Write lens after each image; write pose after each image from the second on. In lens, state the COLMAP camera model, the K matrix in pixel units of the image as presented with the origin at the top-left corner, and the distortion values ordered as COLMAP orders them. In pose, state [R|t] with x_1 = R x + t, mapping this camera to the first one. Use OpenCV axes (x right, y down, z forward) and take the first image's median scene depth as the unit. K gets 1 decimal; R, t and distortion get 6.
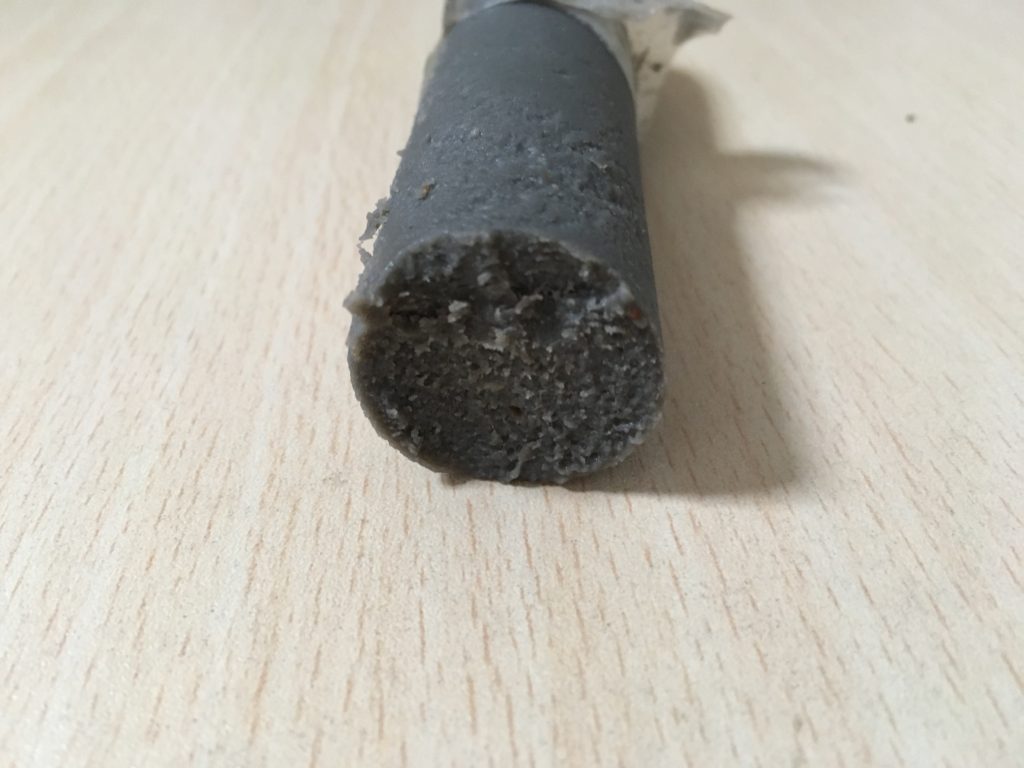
lens RADIAL K [[922.7, 0, 513.0], [0, 922.7, 389.7], [0, 0, 1]] dist [0.041256, -0.121054]
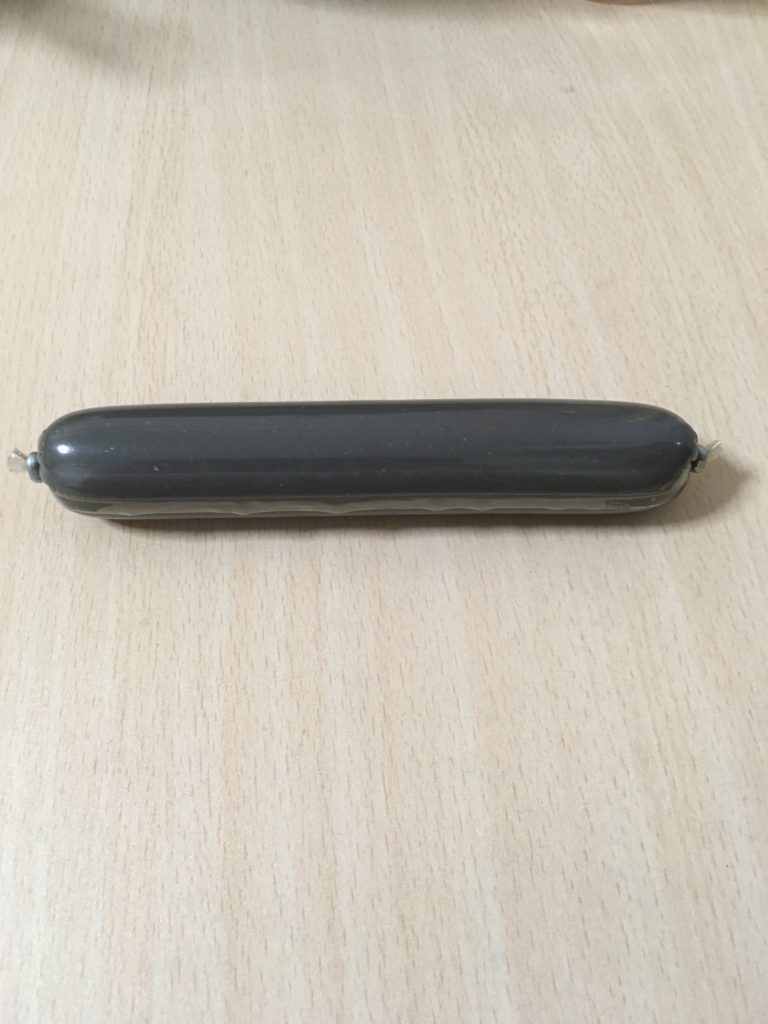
lens RADIAL K [[922.7, 0, 389.3], [0, 922.7, 508.7], [0, 0, 1]] dist [0.041256, -0.121054]
pose [[0.999950, -0.005913, 0.008101, 0.505062], [0.002295, 0.921200, 0.389082, -1.311258], [-0.009763, -0.389044, 0.921168, -1.321463]]
